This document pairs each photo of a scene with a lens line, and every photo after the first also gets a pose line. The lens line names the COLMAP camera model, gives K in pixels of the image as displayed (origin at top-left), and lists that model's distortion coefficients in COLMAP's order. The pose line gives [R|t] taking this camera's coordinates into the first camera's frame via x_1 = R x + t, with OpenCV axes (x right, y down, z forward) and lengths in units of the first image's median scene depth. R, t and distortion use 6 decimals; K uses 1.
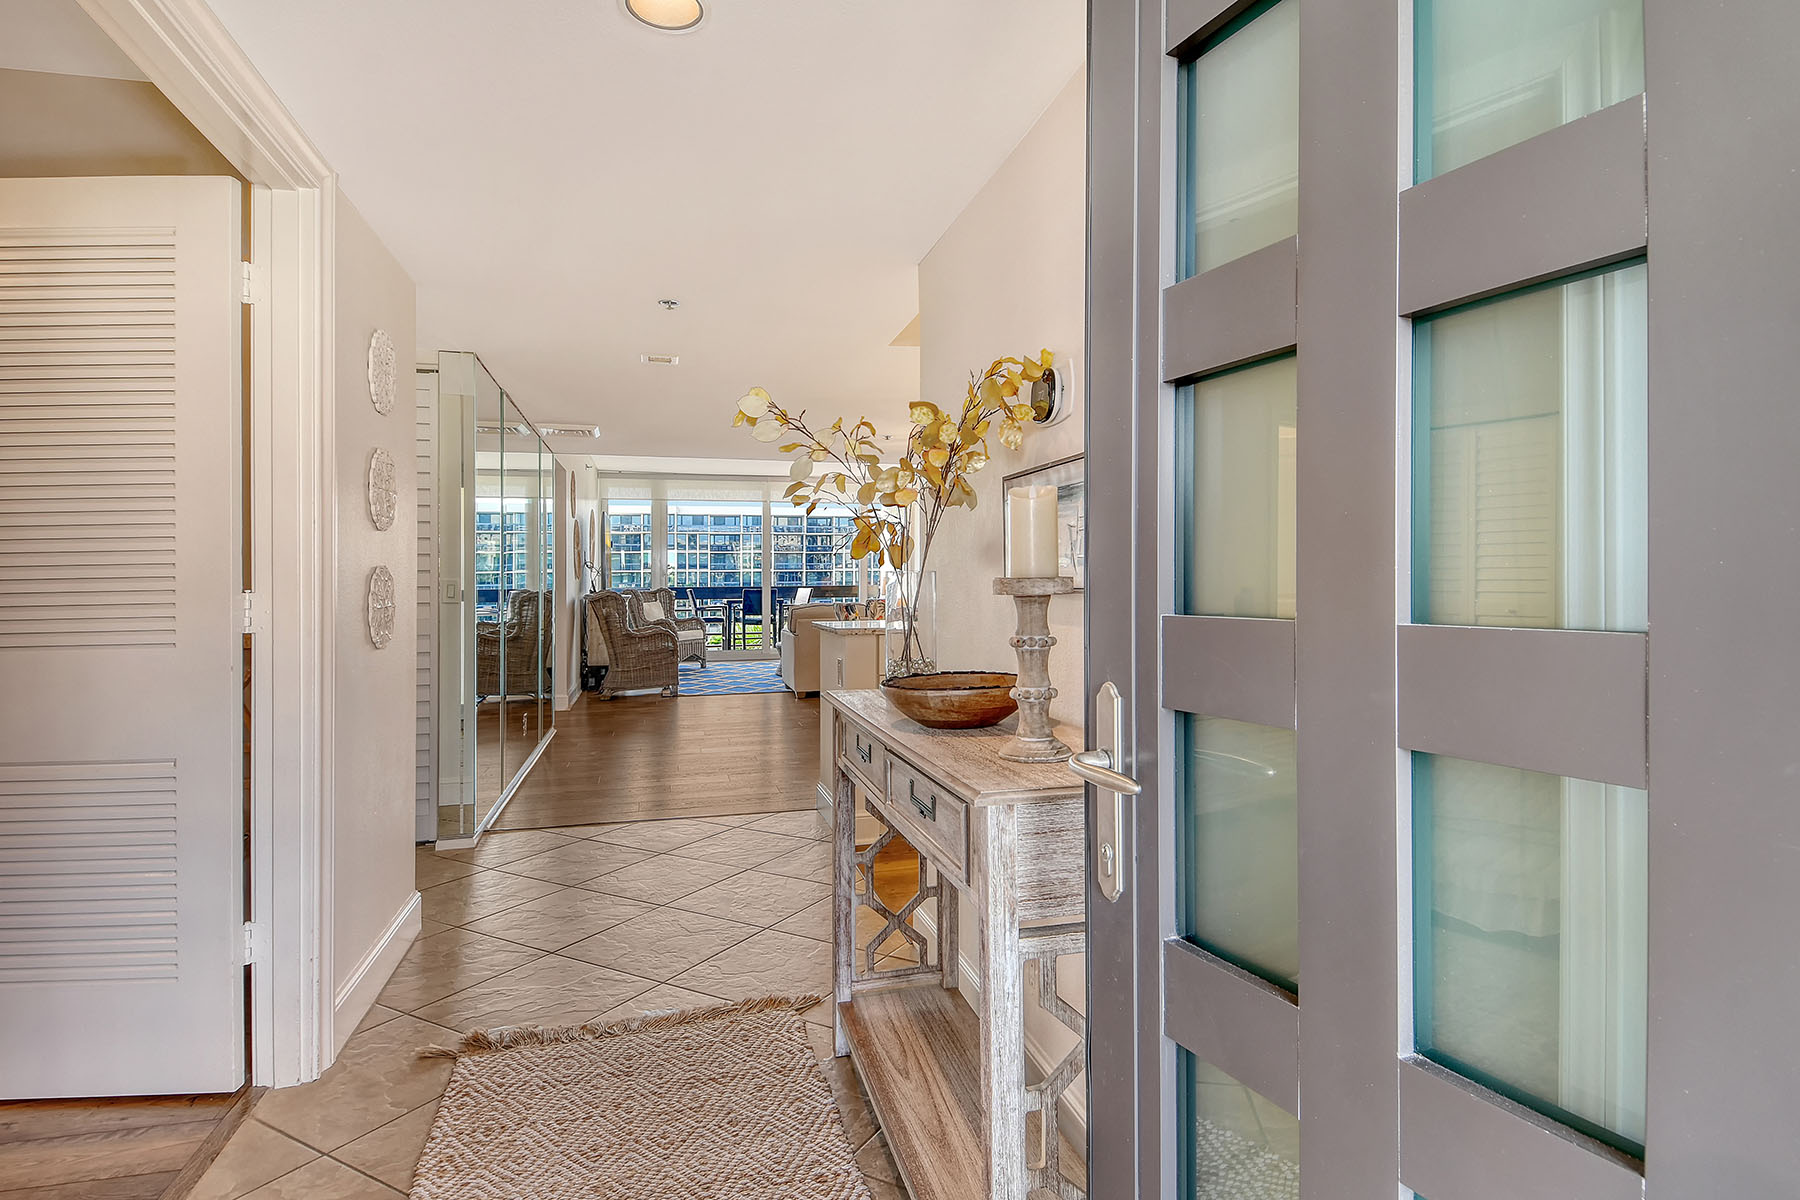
lens RADIAL K [[942.8, 0, 903.2], [0, 942.8, 583.9], [0, 0, 1]] dist [0.035290, -0.024514]
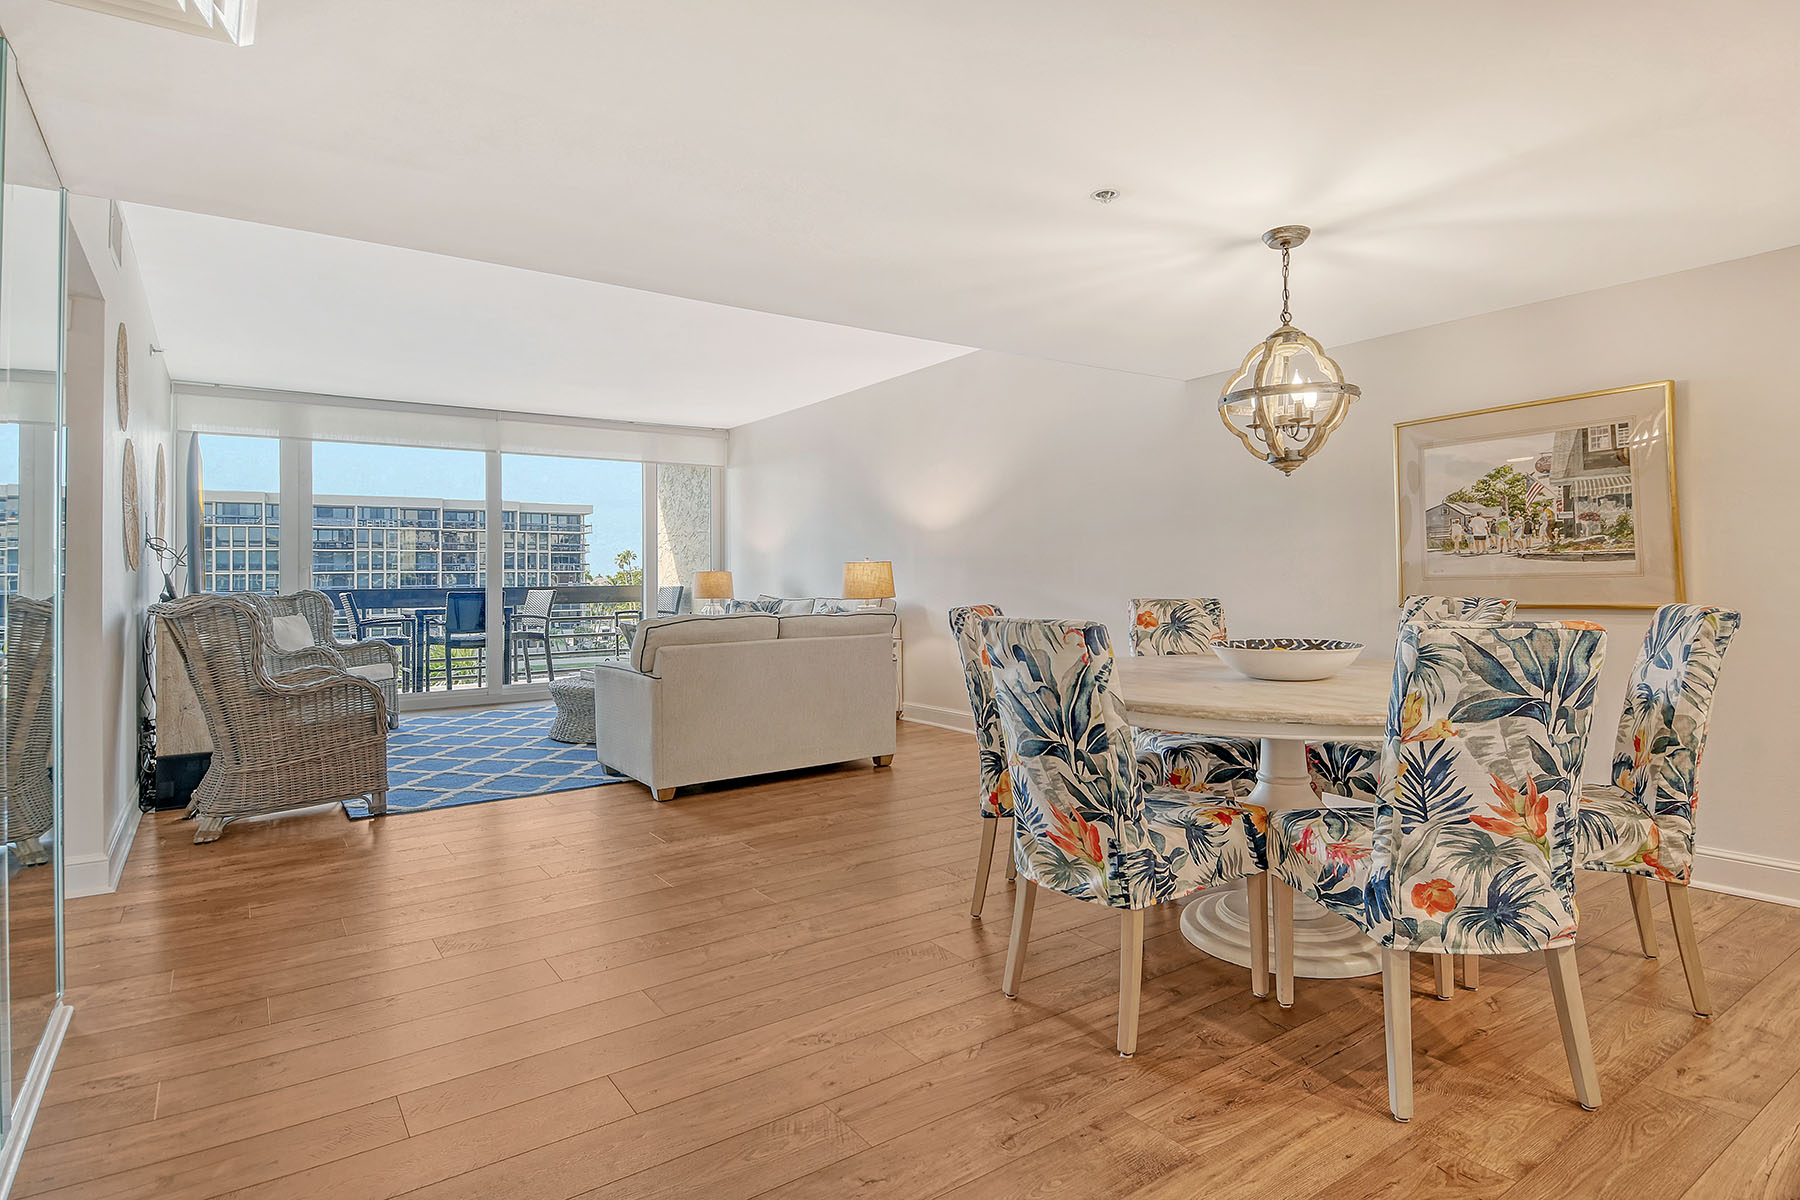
lens RADIAL K [[942.8, 0, 892.5], [0, 942.8, 570.2], [0, 0, 1]] dist [0.035290, -0.024514]
pose [[0.938929, -0.003991, 0.344088, -0.124315], [0.009528, 0.999851, -0.014400, 0.003764], [-0.343979, 0.016799, 0.938827, 0.348670]]
